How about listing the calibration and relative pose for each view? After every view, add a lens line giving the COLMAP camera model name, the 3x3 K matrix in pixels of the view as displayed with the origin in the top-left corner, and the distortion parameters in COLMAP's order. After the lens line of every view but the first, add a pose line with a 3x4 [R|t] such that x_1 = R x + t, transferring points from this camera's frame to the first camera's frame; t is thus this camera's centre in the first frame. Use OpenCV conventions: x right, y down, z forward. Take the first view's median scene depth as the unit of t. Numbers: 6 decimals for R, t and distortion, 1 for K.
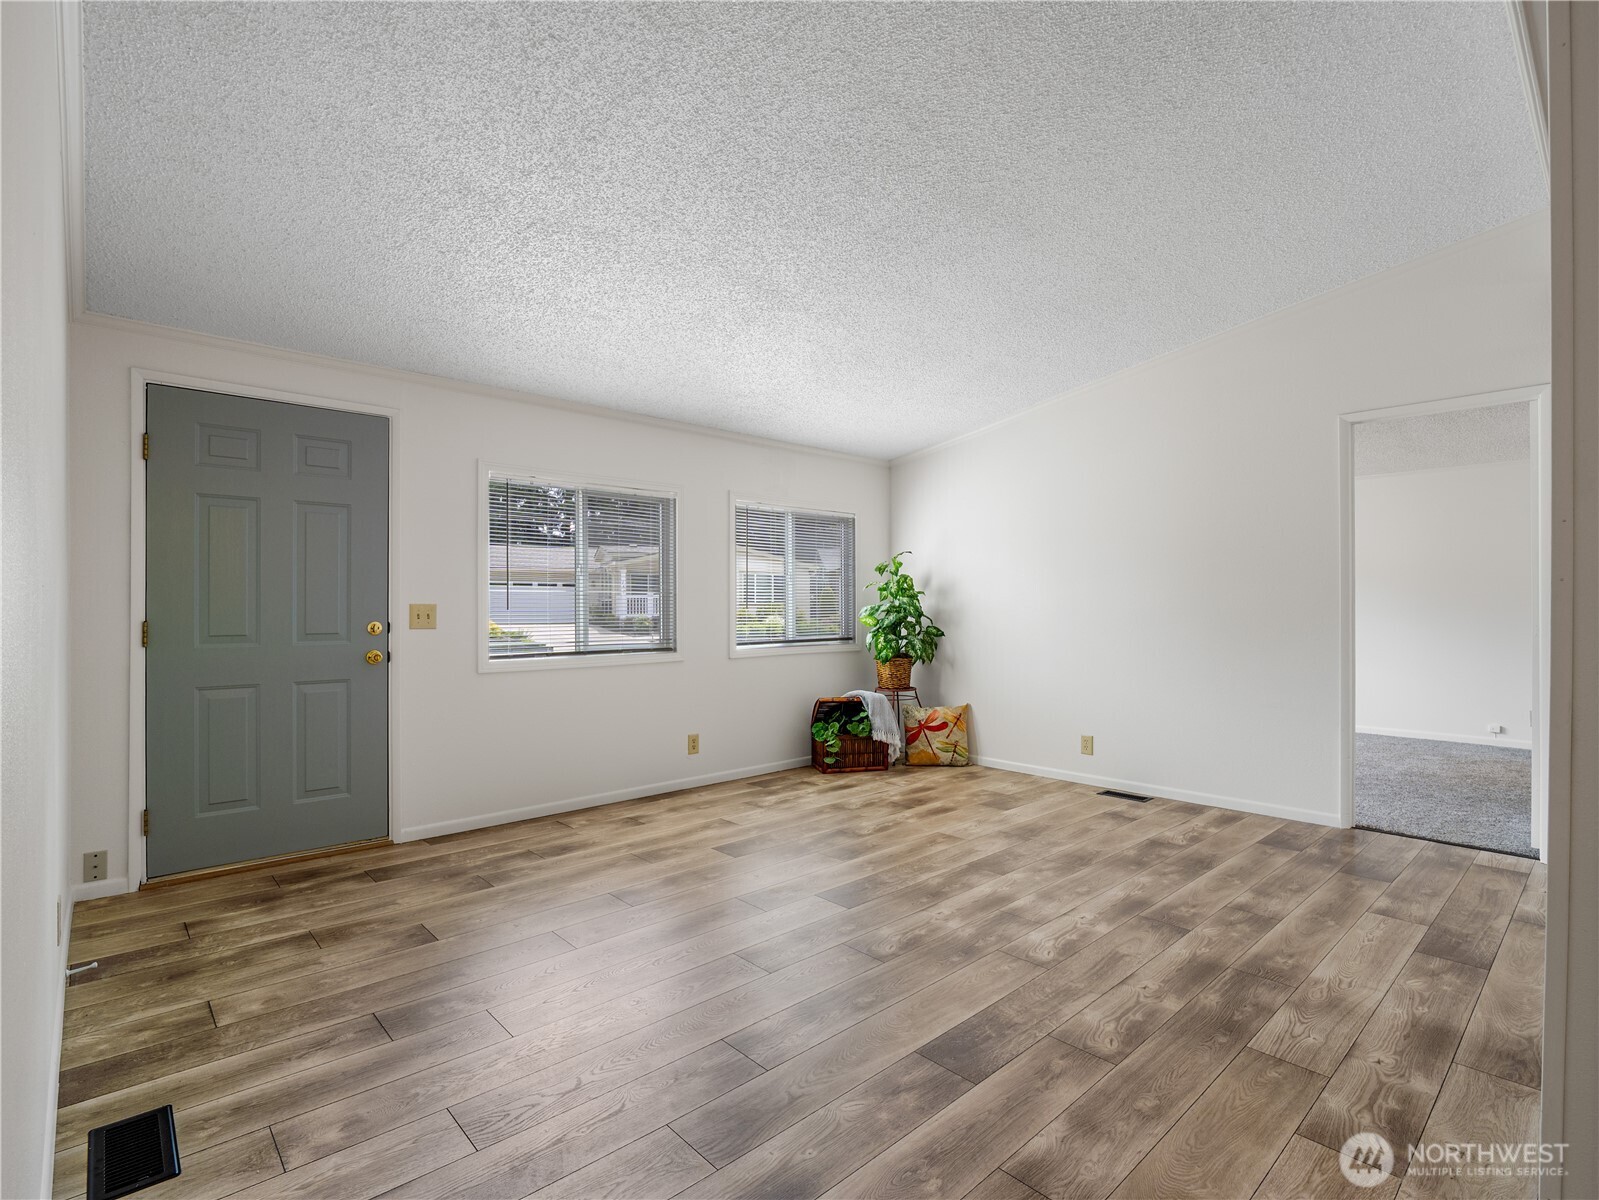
lens RADIAL K [[780.7, 0, 795.3], [0, 780.7, 610.4], [0, 0, 1]] dist [-0.009800, -0.003392]
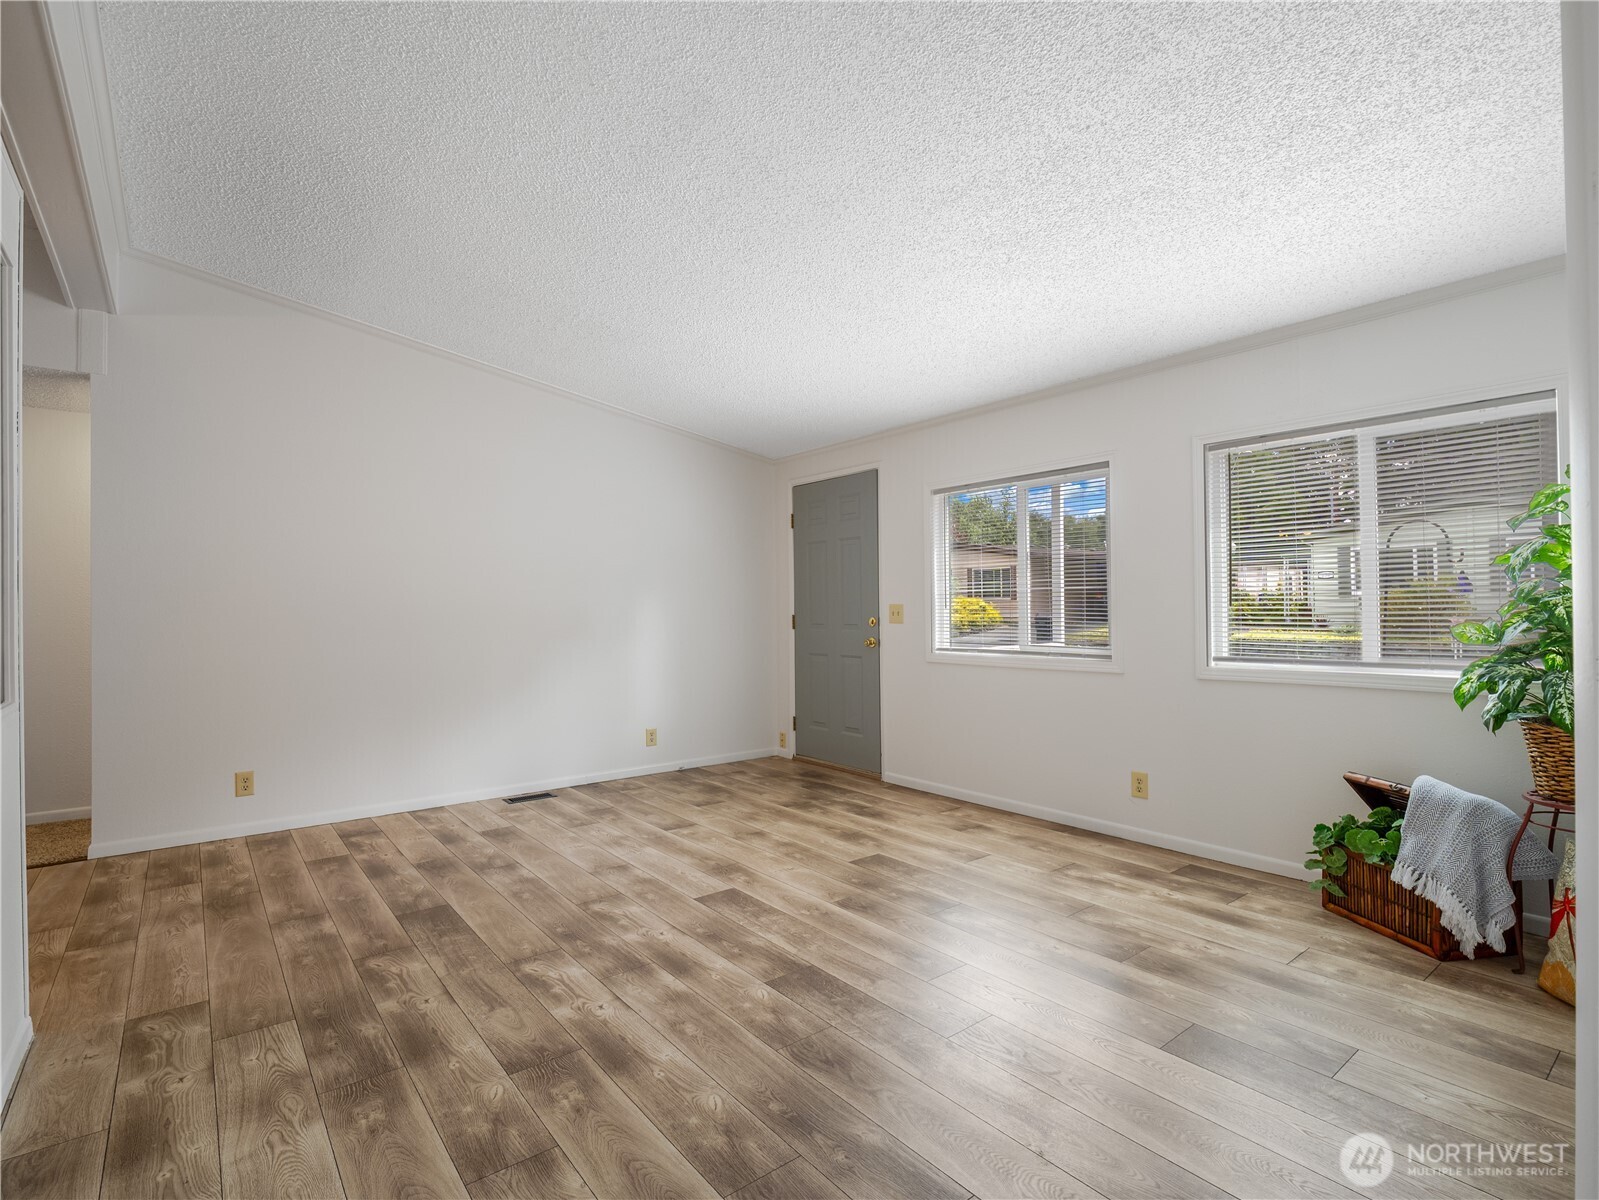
lens RADIAL K [[780.7, 0, 790.8], [0, 780.7, 600.2], [0, 0, 1]] dist [-0.009800, -0.003392]
pose [[-0.075291, -0.008815, -0.997123, 1.123080], [0.003112, 0.999954, -0.009075, -0.004888], [0.997157, -0.003786, -0.075260, 1.237083]]
